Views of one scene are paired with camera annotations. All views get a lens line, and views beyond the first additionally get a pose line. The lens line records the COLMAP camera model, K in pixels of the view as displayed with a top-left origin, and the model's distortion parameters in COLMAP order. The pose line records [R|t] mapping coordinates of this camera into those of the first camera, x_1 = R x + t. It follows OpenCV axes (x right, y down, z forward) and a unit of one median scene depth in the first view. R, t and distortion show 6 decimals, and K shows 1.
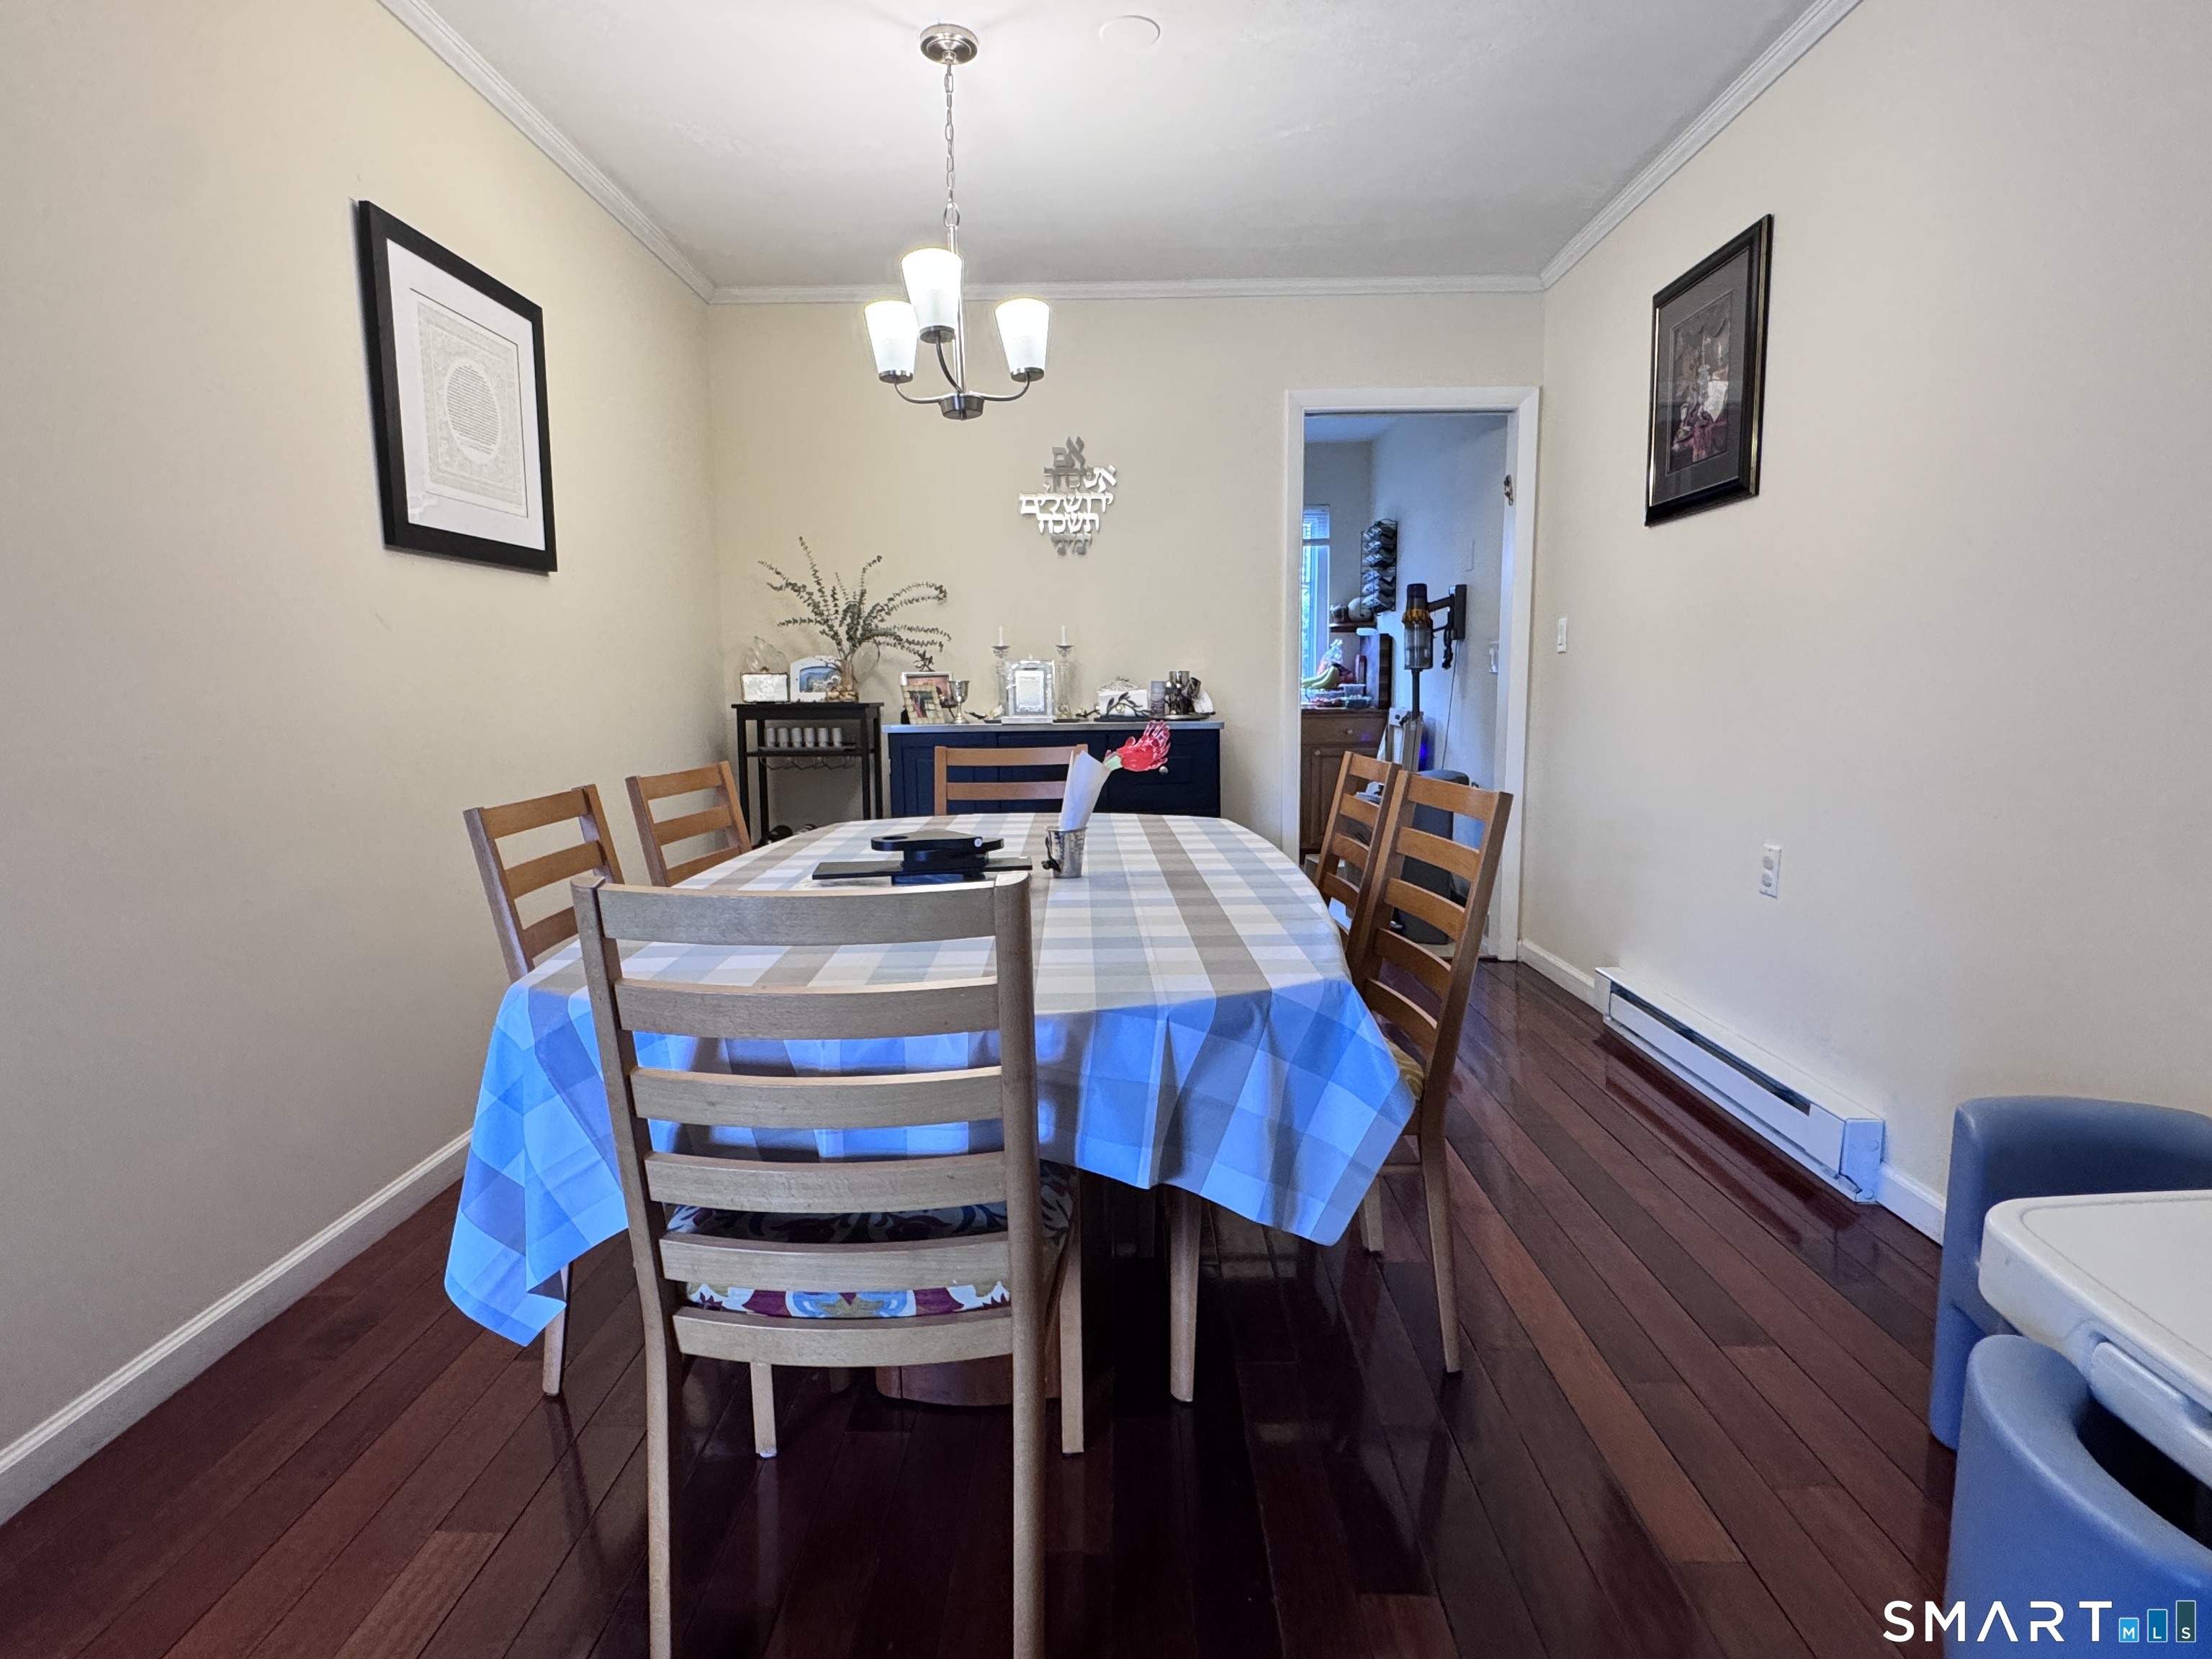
lens RADIAL K [[1136.5, 0, 1100.7], [0, 1136.5, 816.5], [0, 0, 1]] dist [-0.003439, -0.001658]
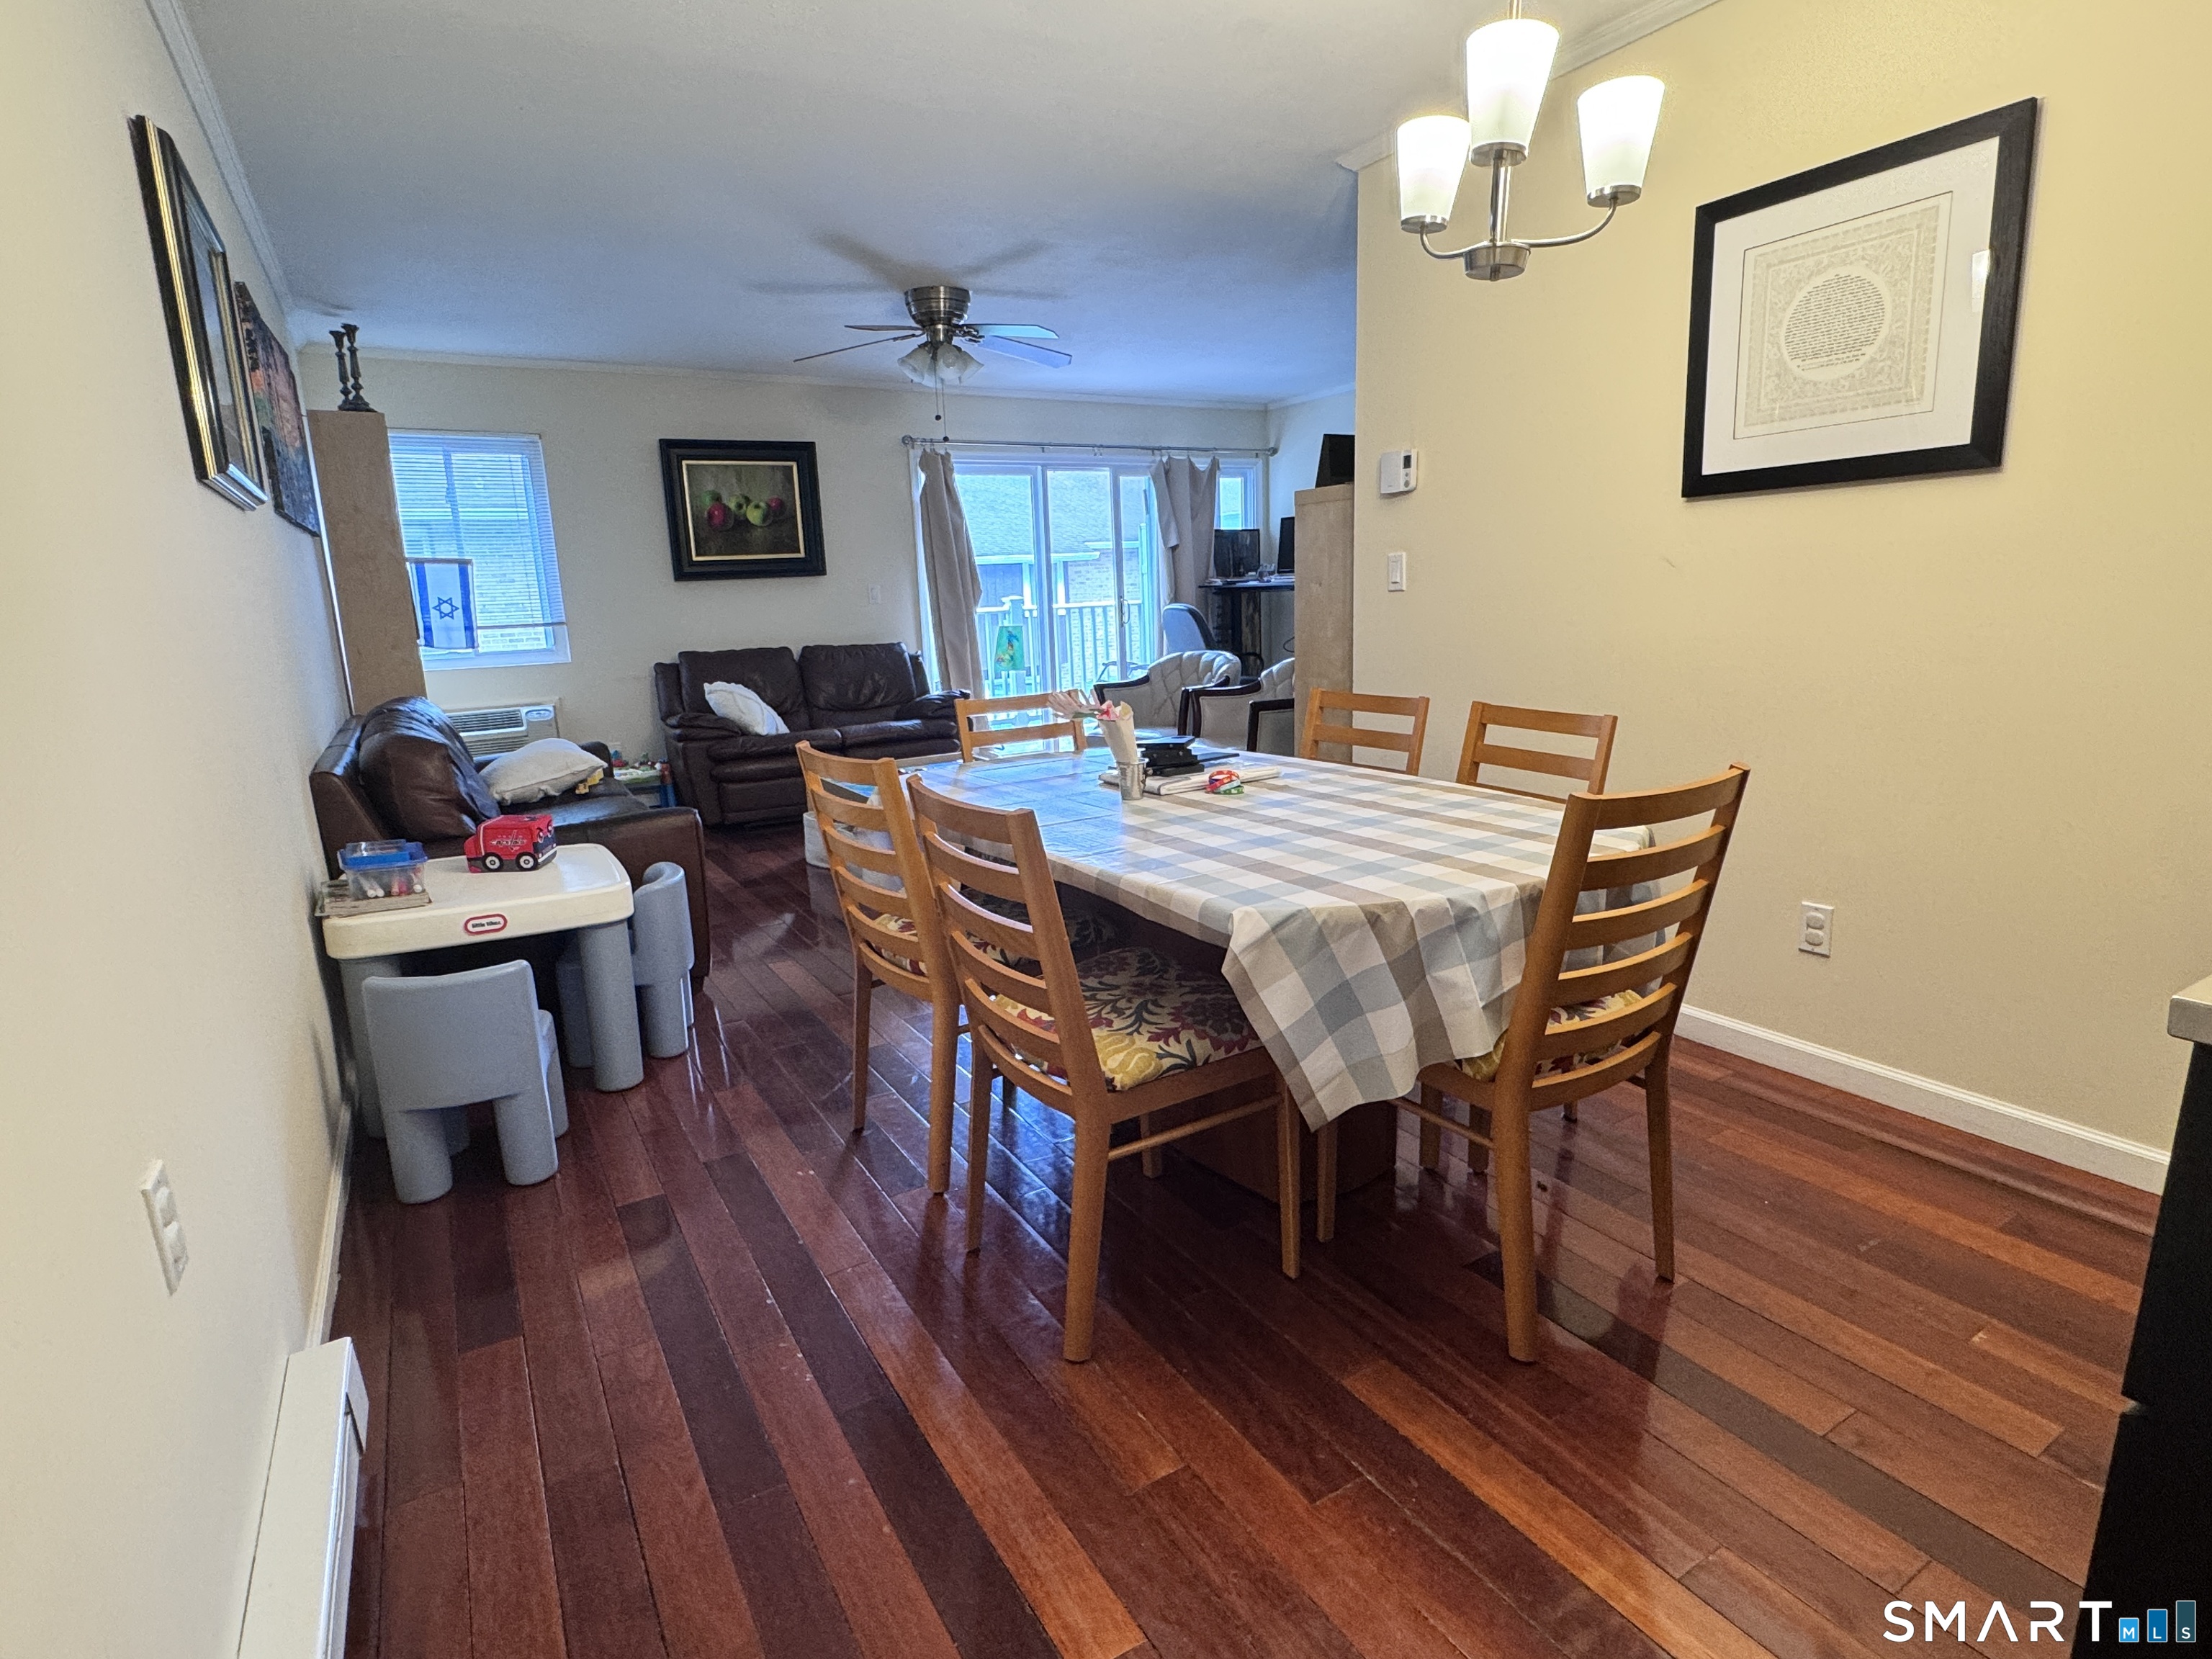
lens RADIAL K [[1136.5, 0, 1111.2], [0, 1136.5, 822.1], [0, 0, 1]] dist [-0.003439, -0.001658]
pose [[-0.841883, 0.150858, -0.518145, 0.462769], [-0.016828, 0.952328, 0.304612, -0.220130], [0.539397, 0.265167, -0.799210, 1.412523]]
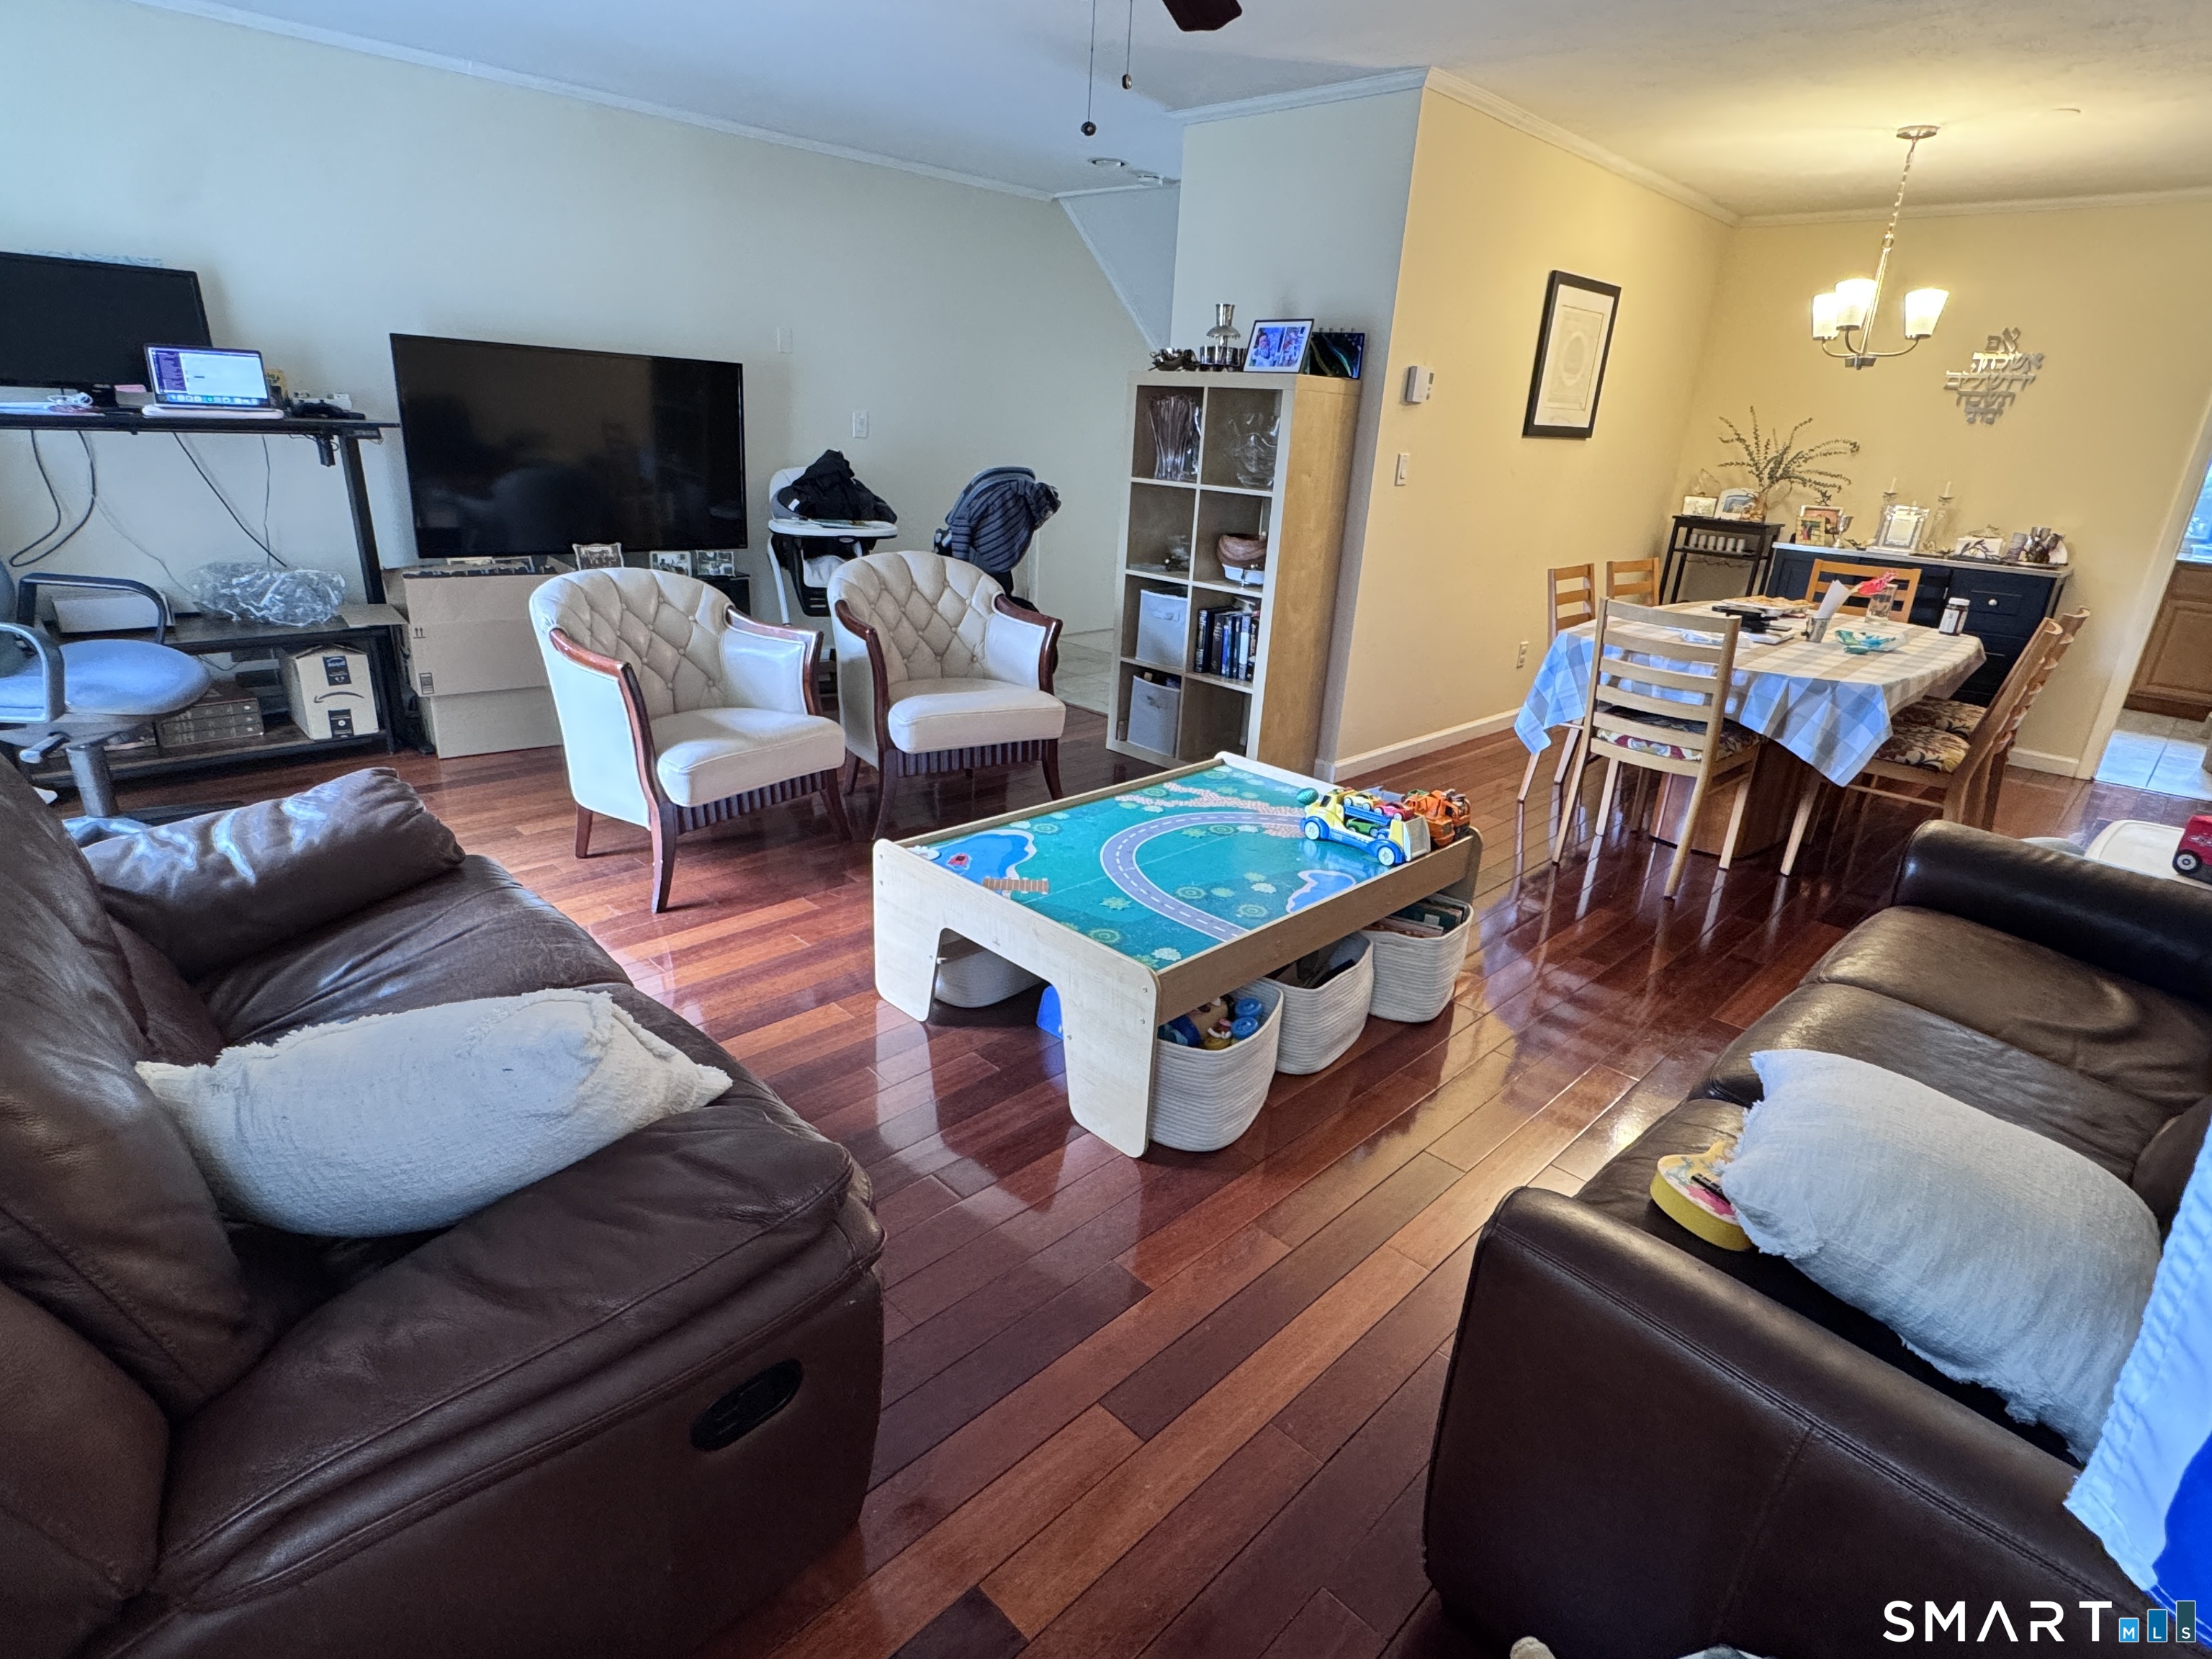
lens RADIAL K [[1136.5, 0, 1094.9], [0, 1136.5, 830.9], [0, 0, 1]] dist [-0.003439, -0.001658]
pose [[0.711728, 0.287331, -0.641002, 0.317338], [-0.142193, 0.952557, 0.269104, 0.008326], [0.687913, -0.100383, 0.718818, -0.963824]]
